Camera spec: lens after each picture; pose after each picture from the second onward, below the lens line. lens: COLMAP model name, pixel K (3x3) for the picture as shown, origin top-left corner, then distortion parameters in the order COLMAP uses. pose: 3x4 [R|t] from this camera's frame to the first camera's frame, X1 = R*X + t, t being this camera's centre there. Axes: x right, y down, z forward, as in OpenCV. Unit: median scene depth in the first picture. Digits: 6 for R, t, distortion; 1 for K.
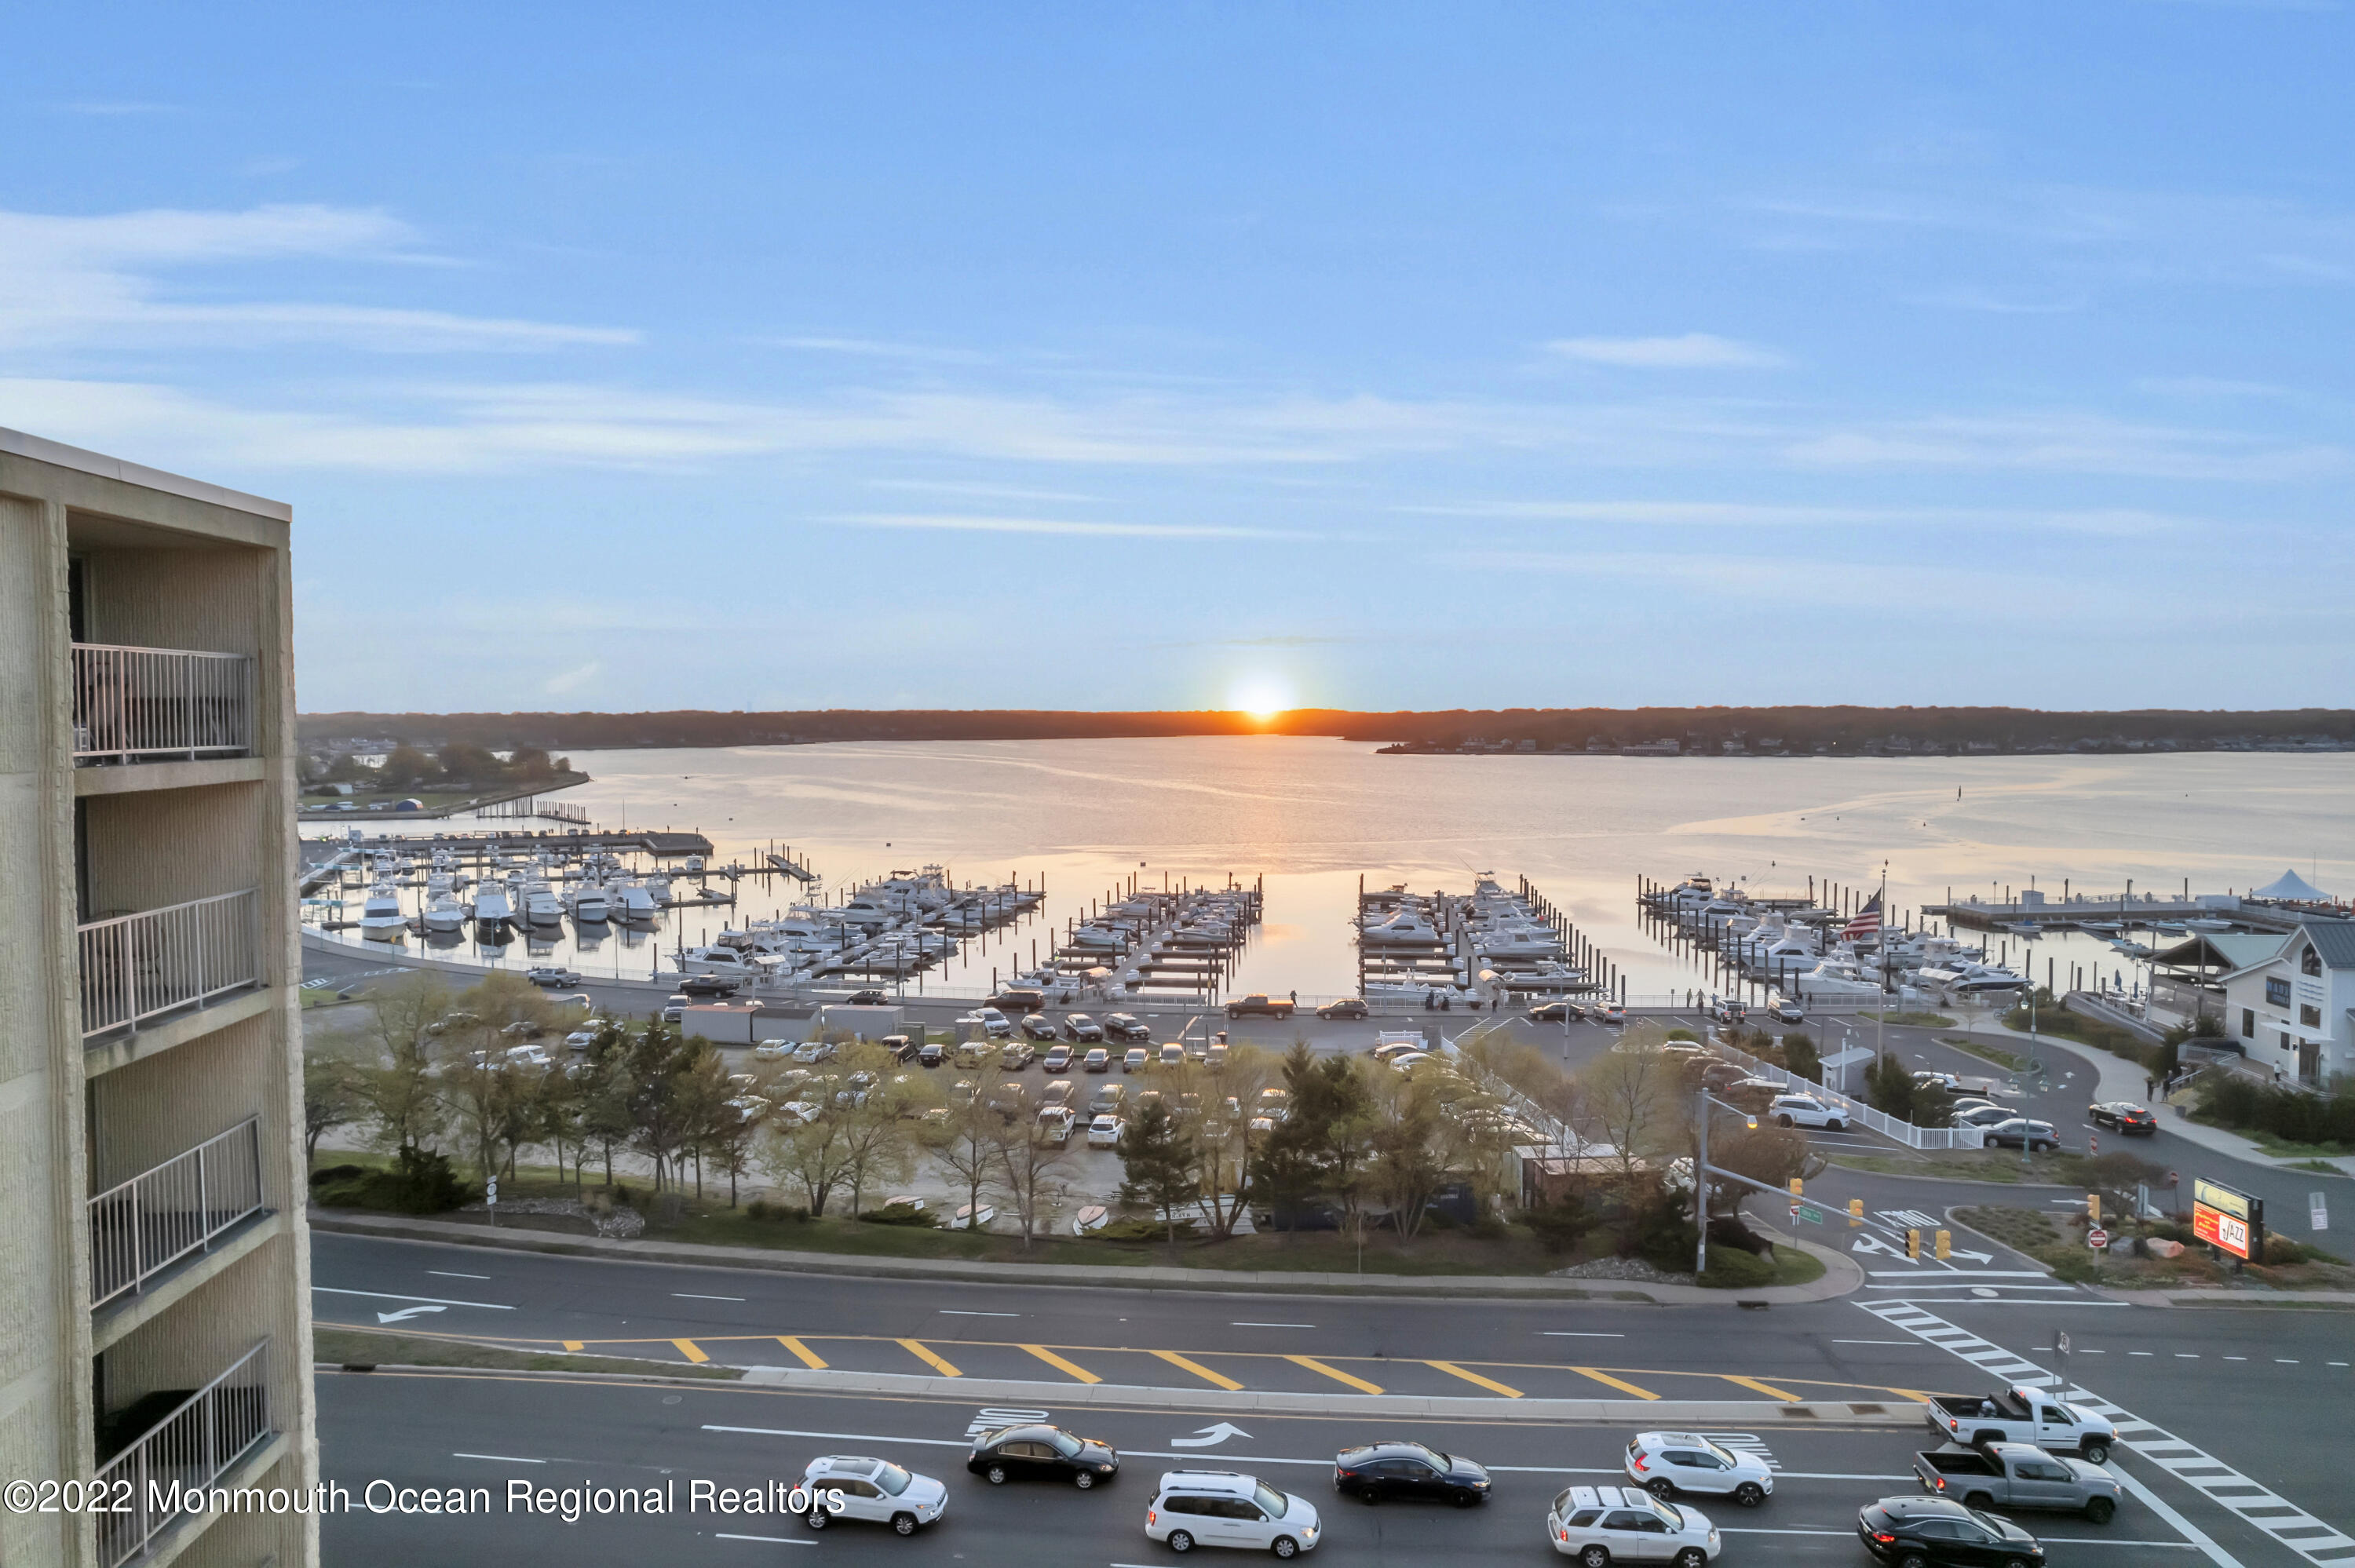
lens RADIAL K [[1502.5, 0, 1177.5], [0, 1502.5, 792.9], [0, 0, 1]] dist [-0.081252, 0.072672]
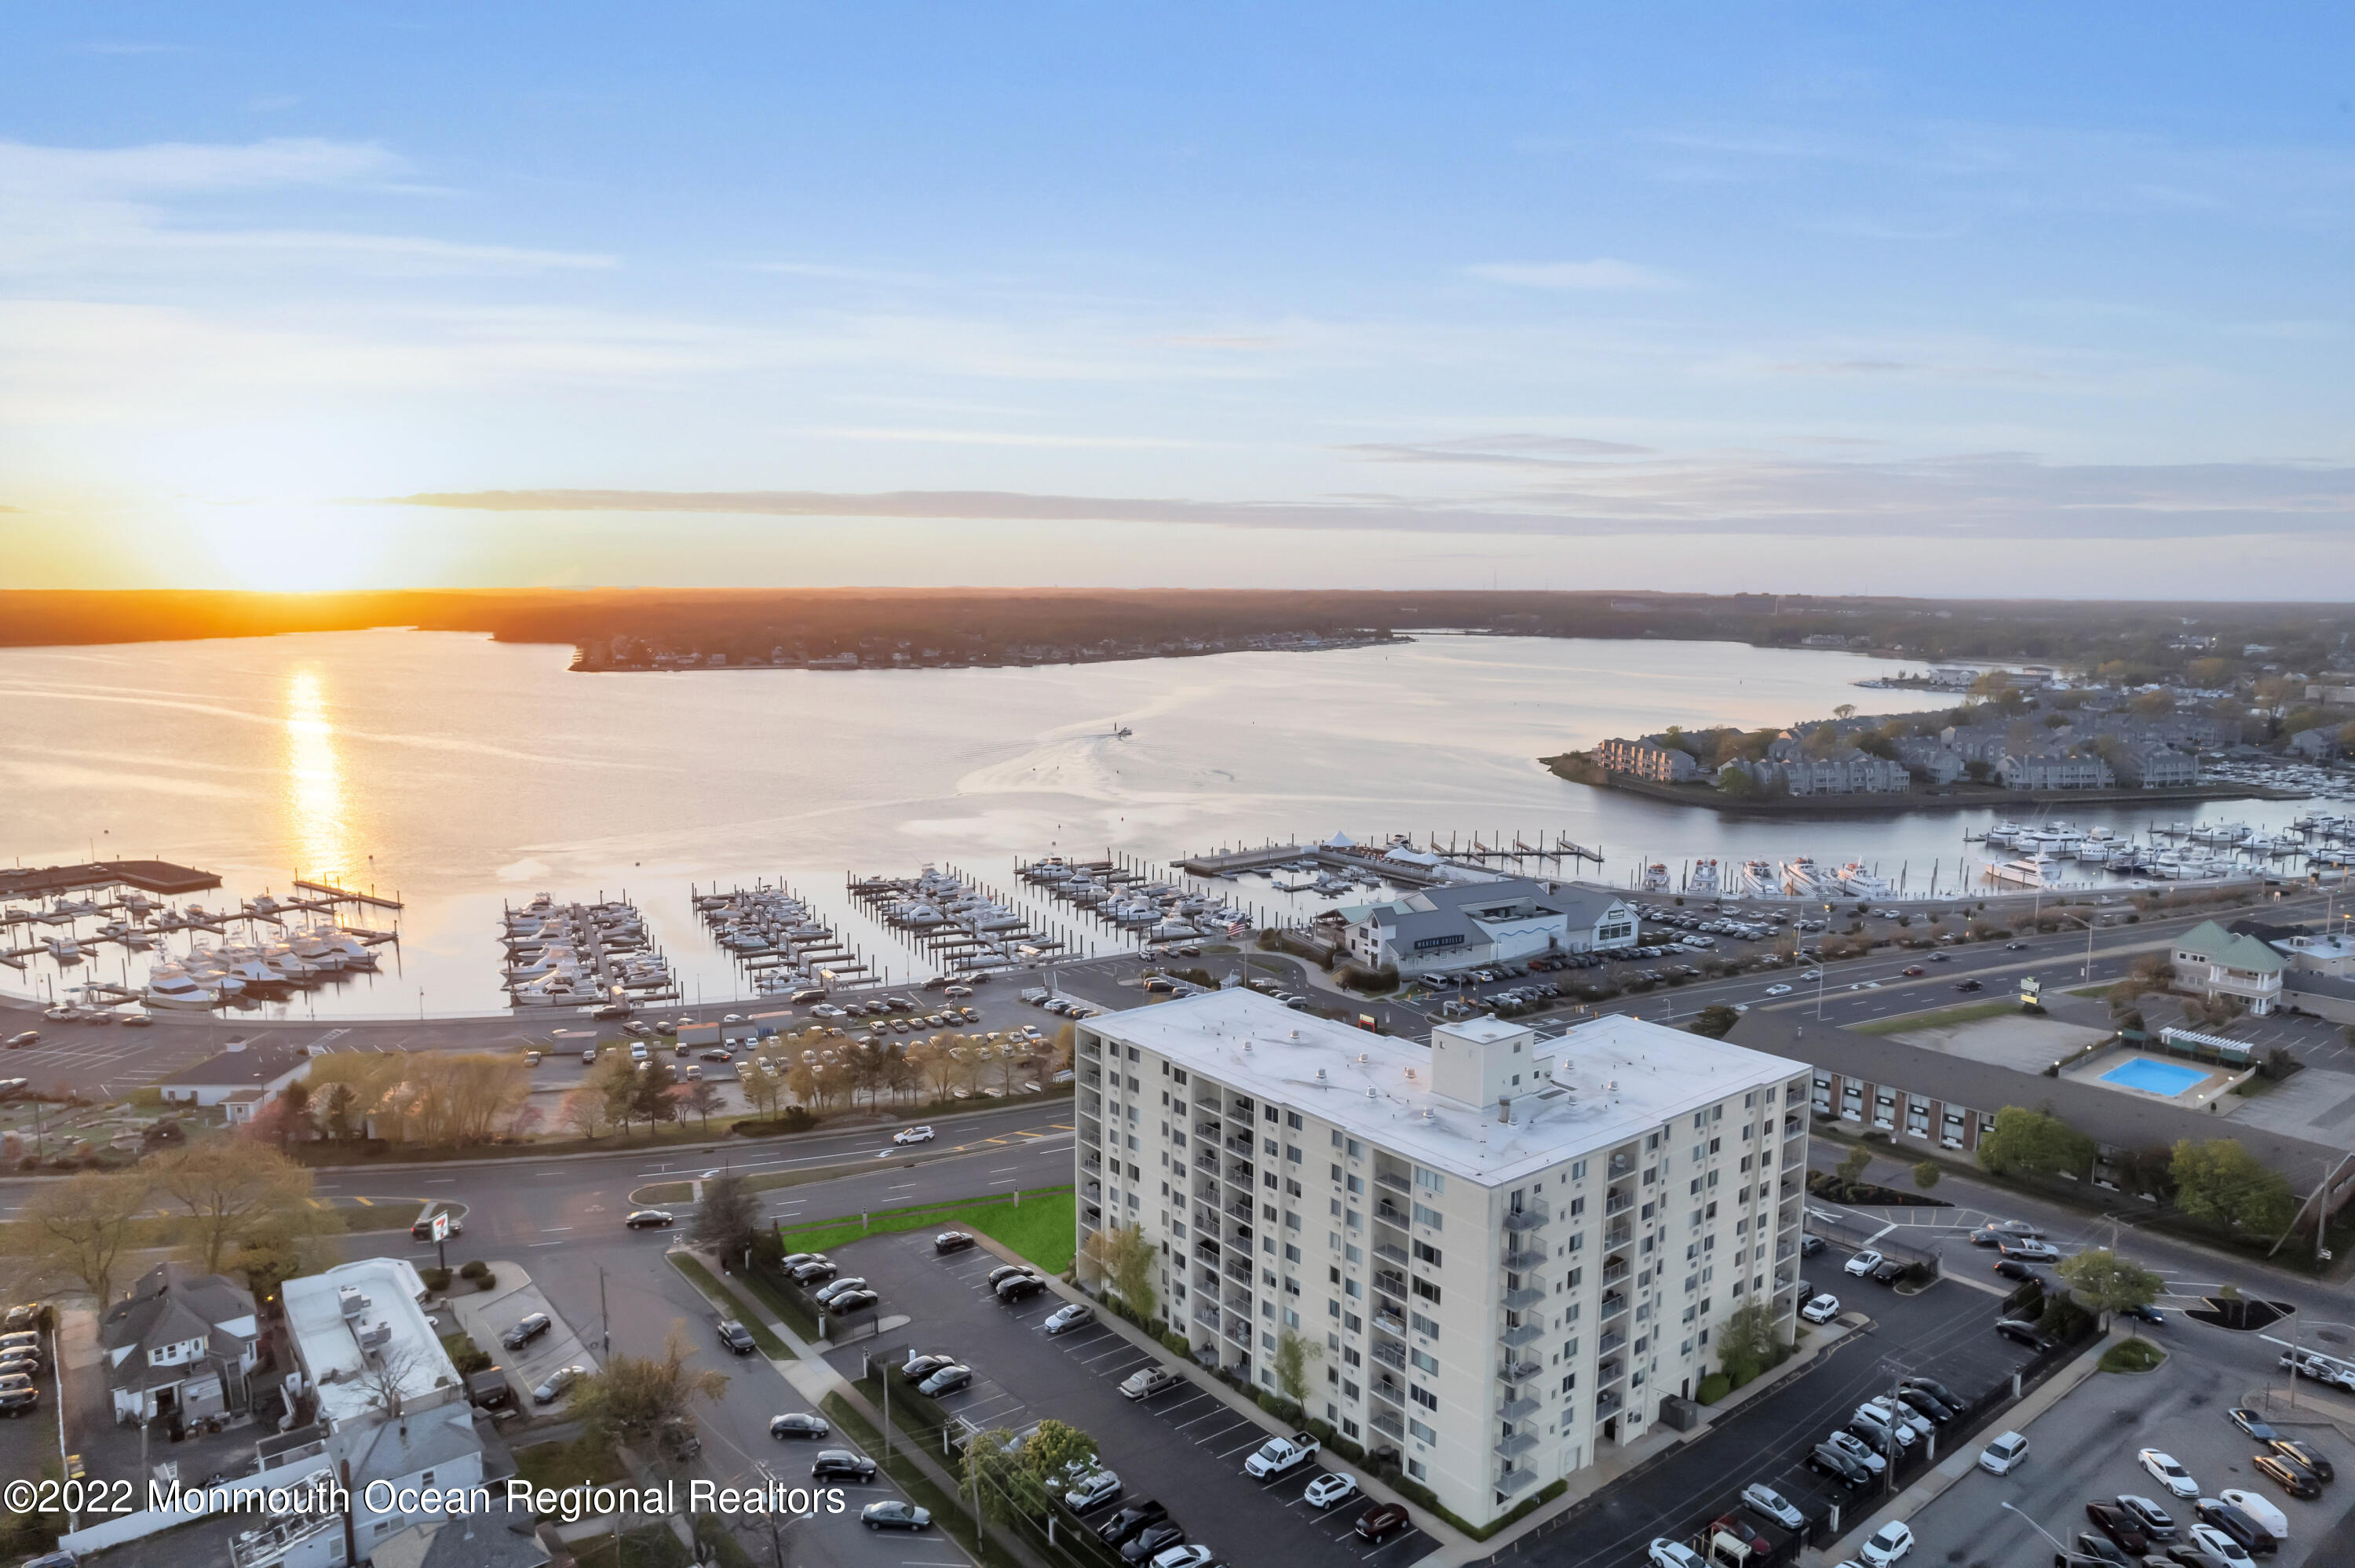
lens RADIAL K [[1502.5, 0, 1177.5], [0, 1502.5, 792.9], [0, 0, 1]] dist [-0.081252, 0.072672]
pose [[0.836917, -0.069414, 0.542910, -0.566786], [0.021295, 0.995304, 0.094428, -0.218929], [-0.546915, -0.067467, 0.834465, -0.608695]]
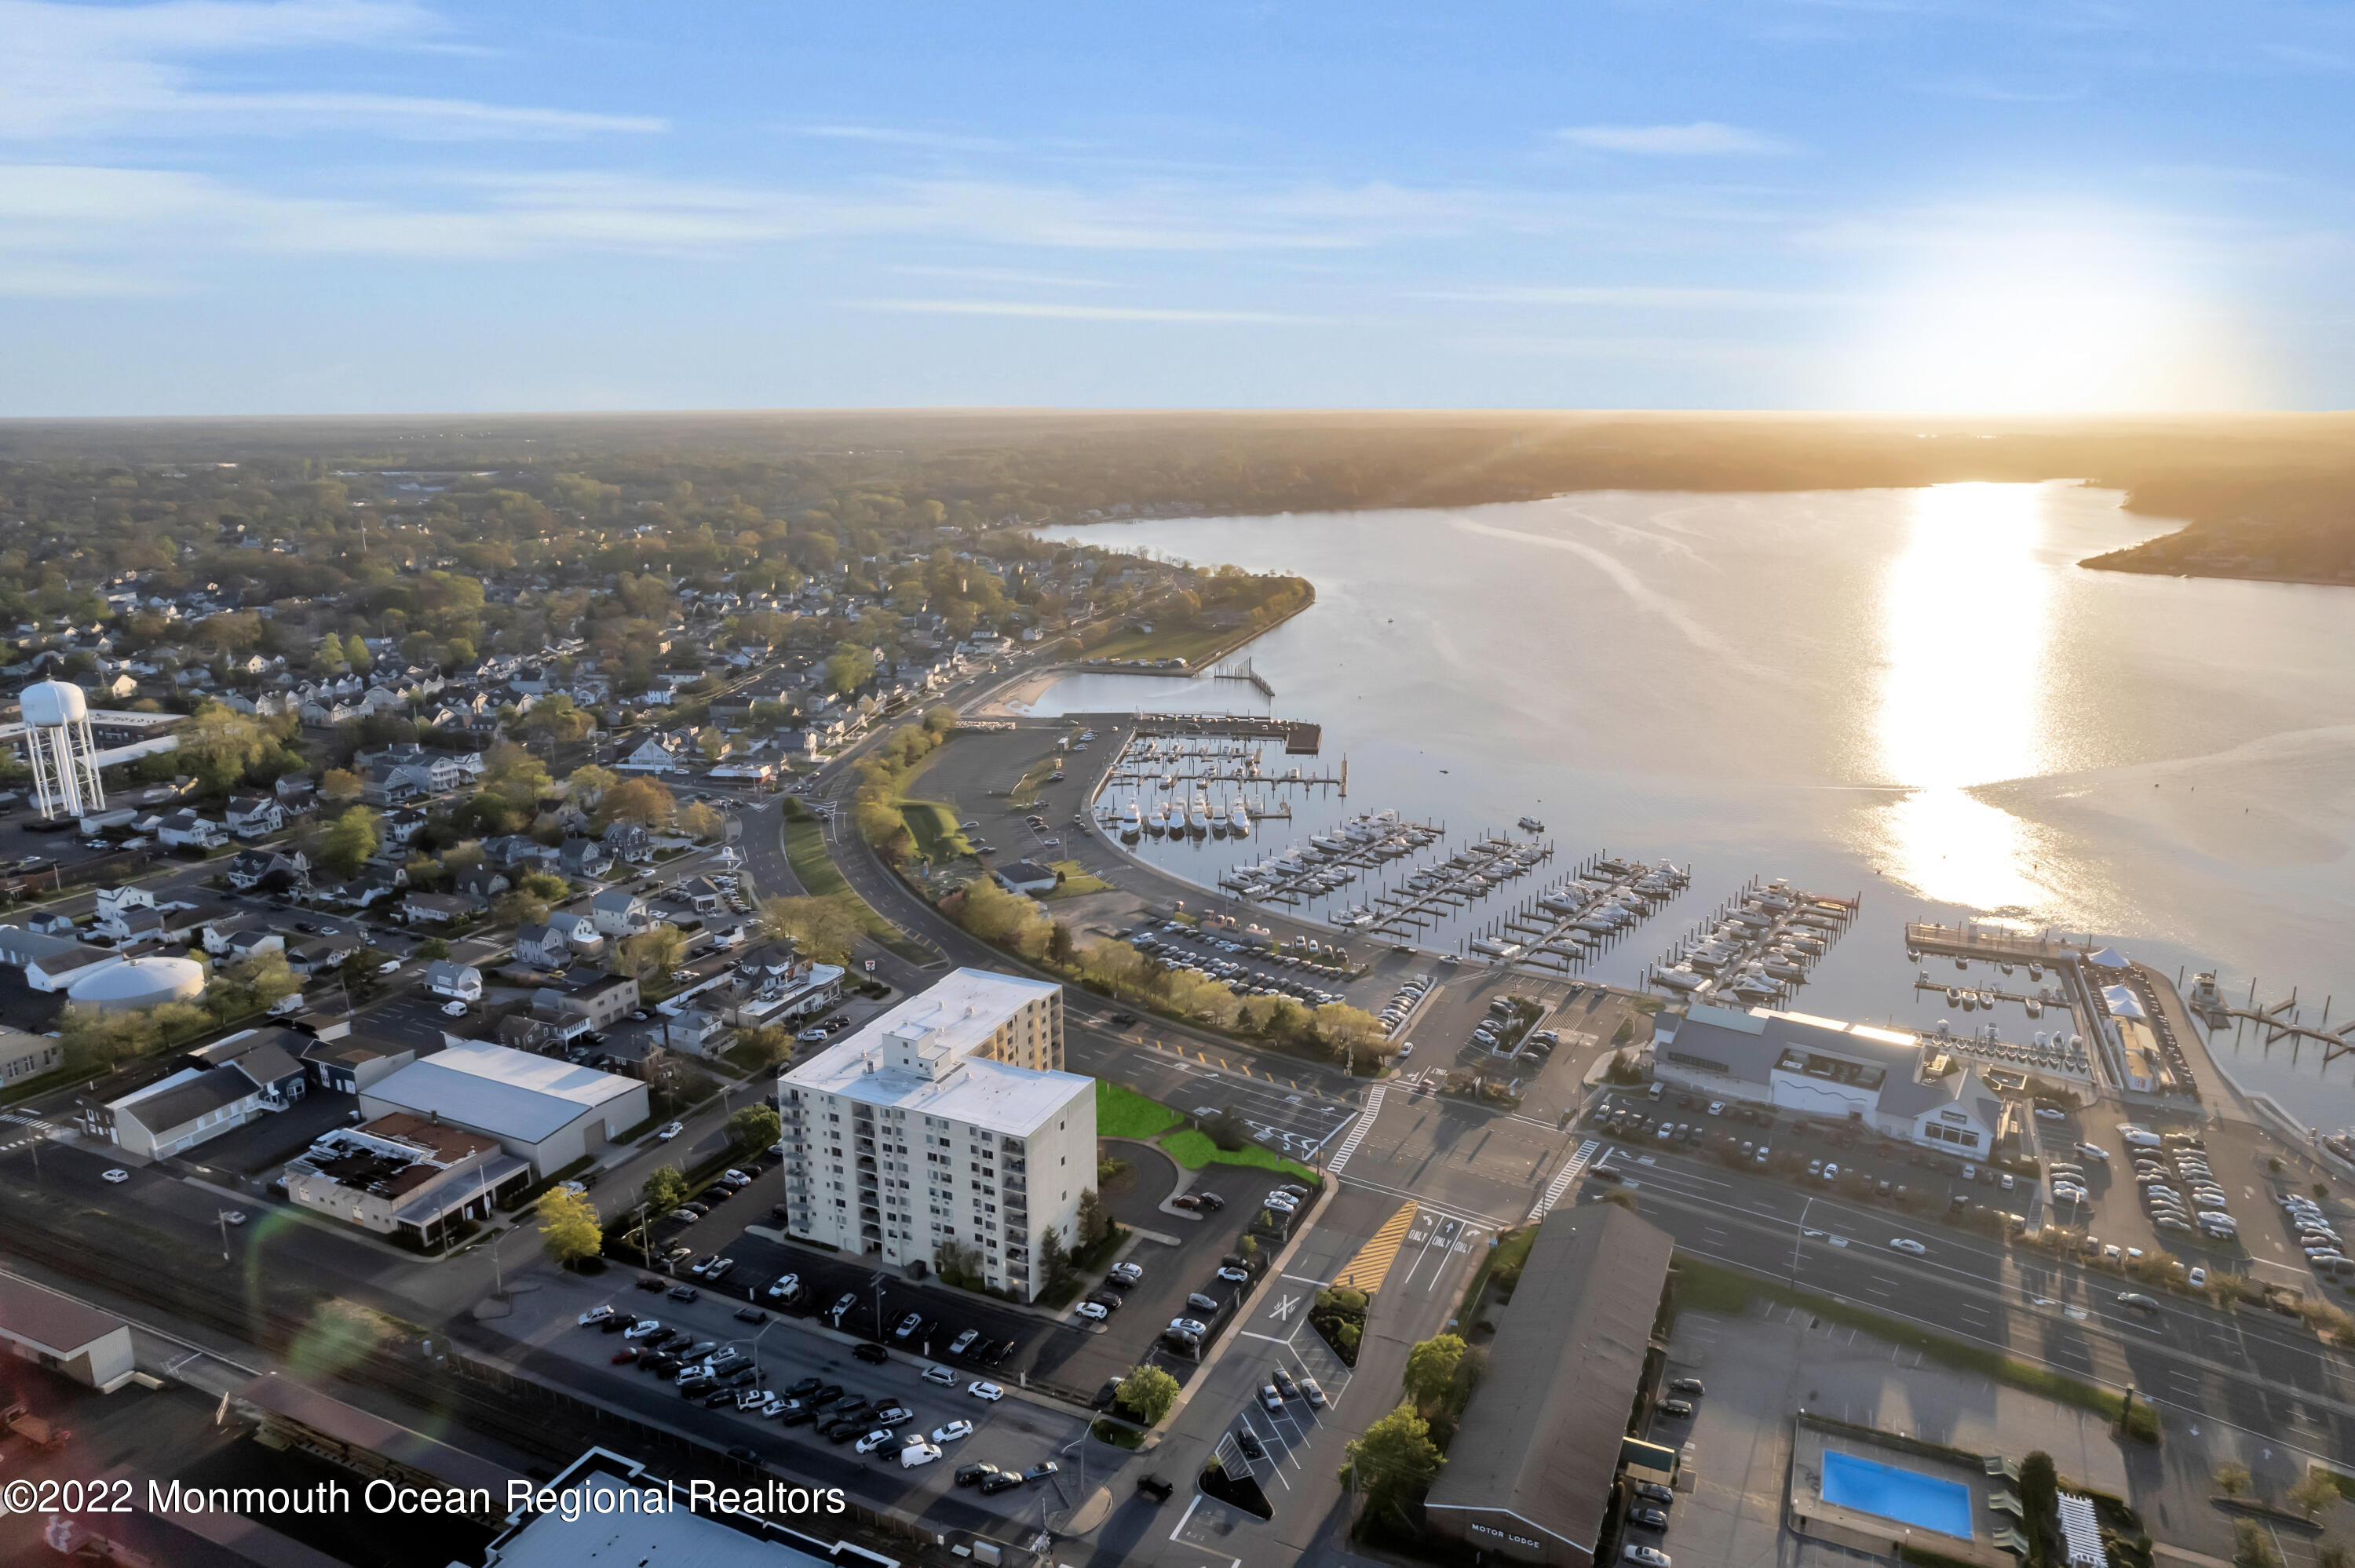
lens RADIAL K [[1492.4, 0, 1186.6], [0, 1492.4, 811.5], [0, 0, 1]] dist [-0.047402, 0.001549]
pose [[0.870979, 0.134431, -0.472572, 0.717731], [-0.026618, 0.973338, 0.227824, -0.526778], [0.490599, -0.185851, 0.851335, -1.061190]]
